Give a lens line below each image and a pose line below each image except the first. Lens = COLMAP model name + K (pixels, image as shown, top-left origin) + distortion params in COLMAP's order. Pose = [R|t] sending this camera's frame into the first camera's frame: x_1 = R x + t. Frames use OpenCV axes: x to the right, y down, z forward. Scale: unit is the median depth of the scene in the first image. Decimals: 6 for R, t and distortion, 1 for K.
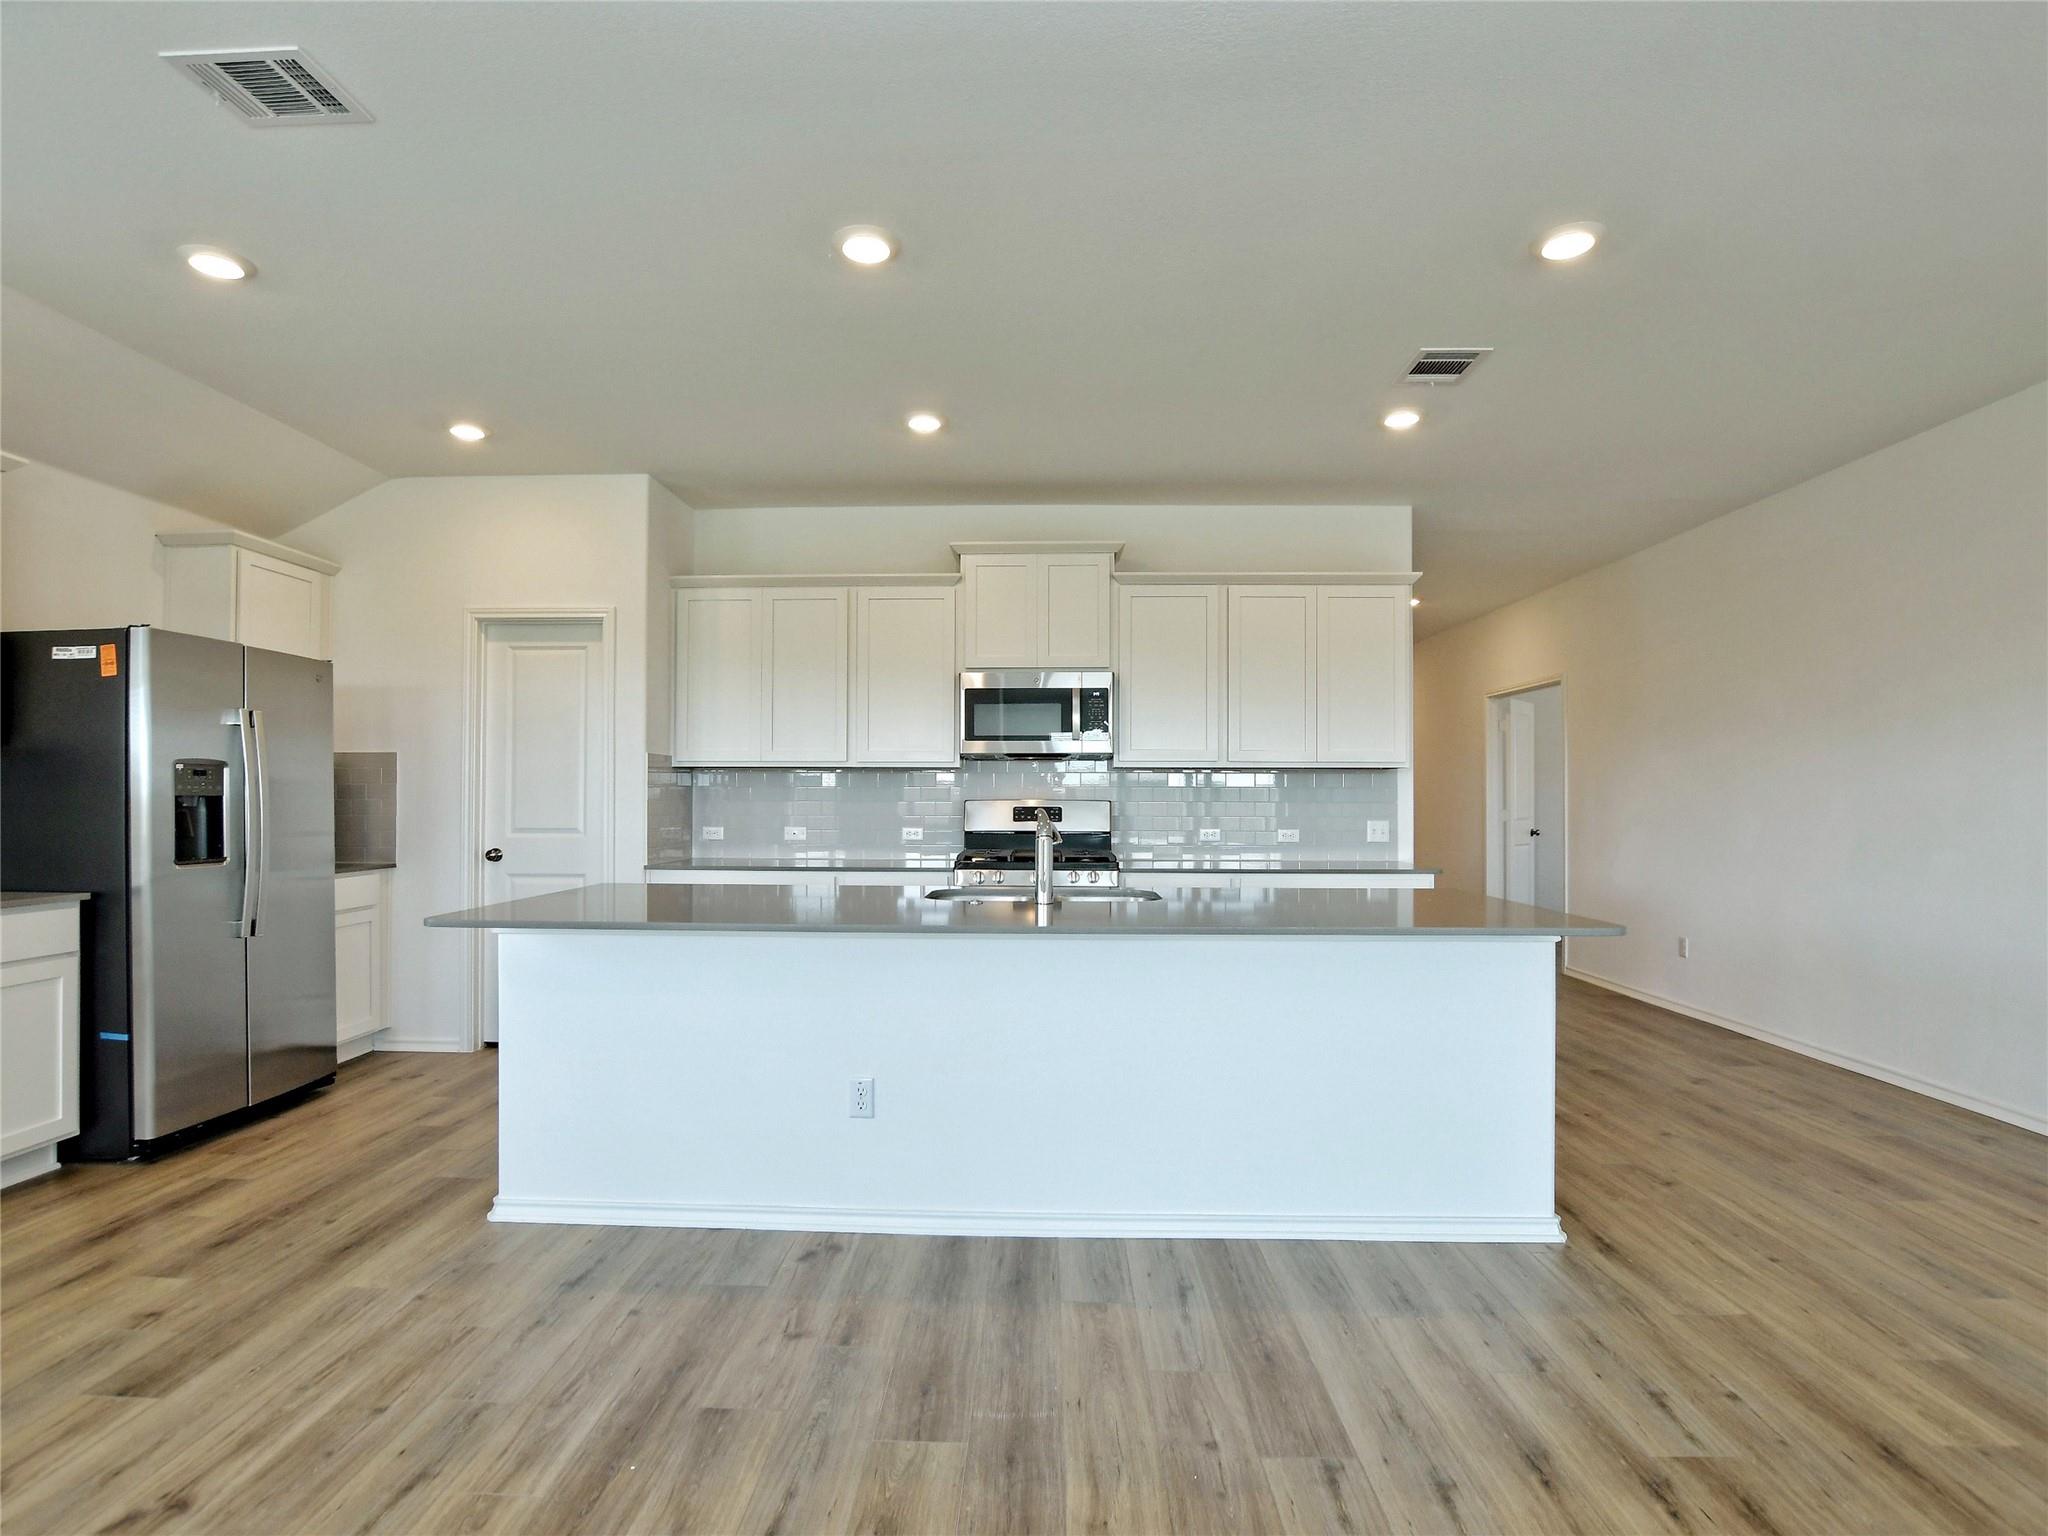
lens RADIAL K [[1013.4, 0, 1024.0], [0, 1013.4, 768.0], [0, 0, 1]] dist [-0.028587, 0.000265]
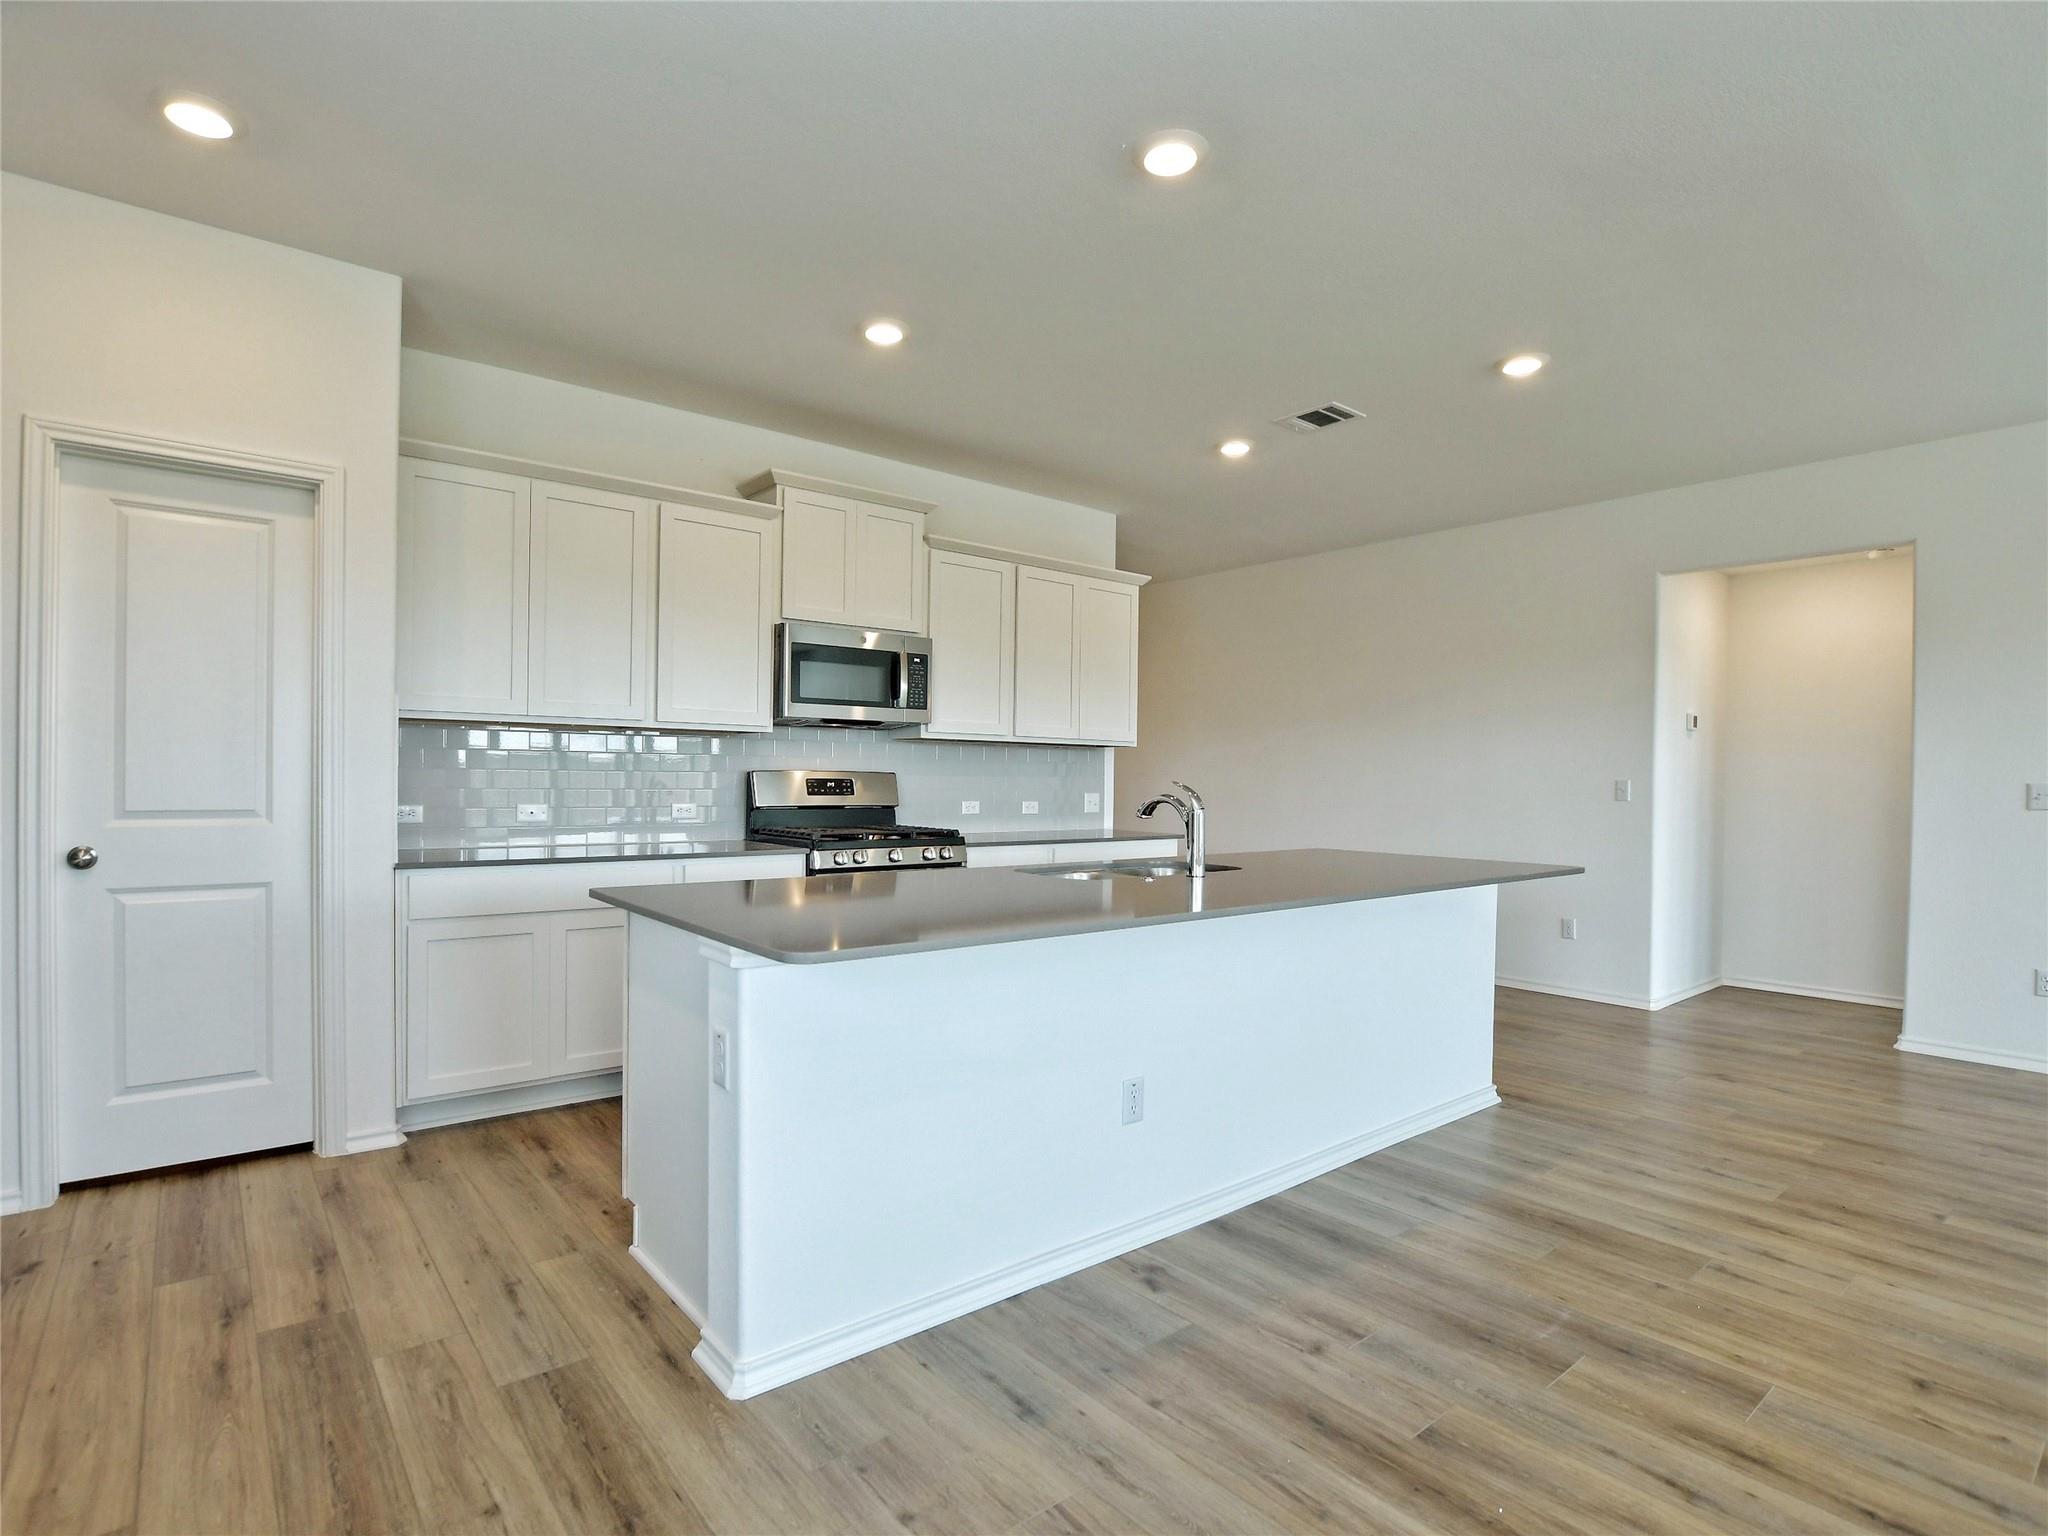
lens RADIAL K [[1009.2, 0, 982.6], [0, 1009.2, 772.4], [0, 0, 1]] dist [-0.027392, 0.000265]
pose [[0.765970, 0.009436, 0.642808, -0.682191], [-0.029402, 0.999360, 0.020366, 0.014569], [-0.642204, -0.034500, 0.765757, 0.327580]]
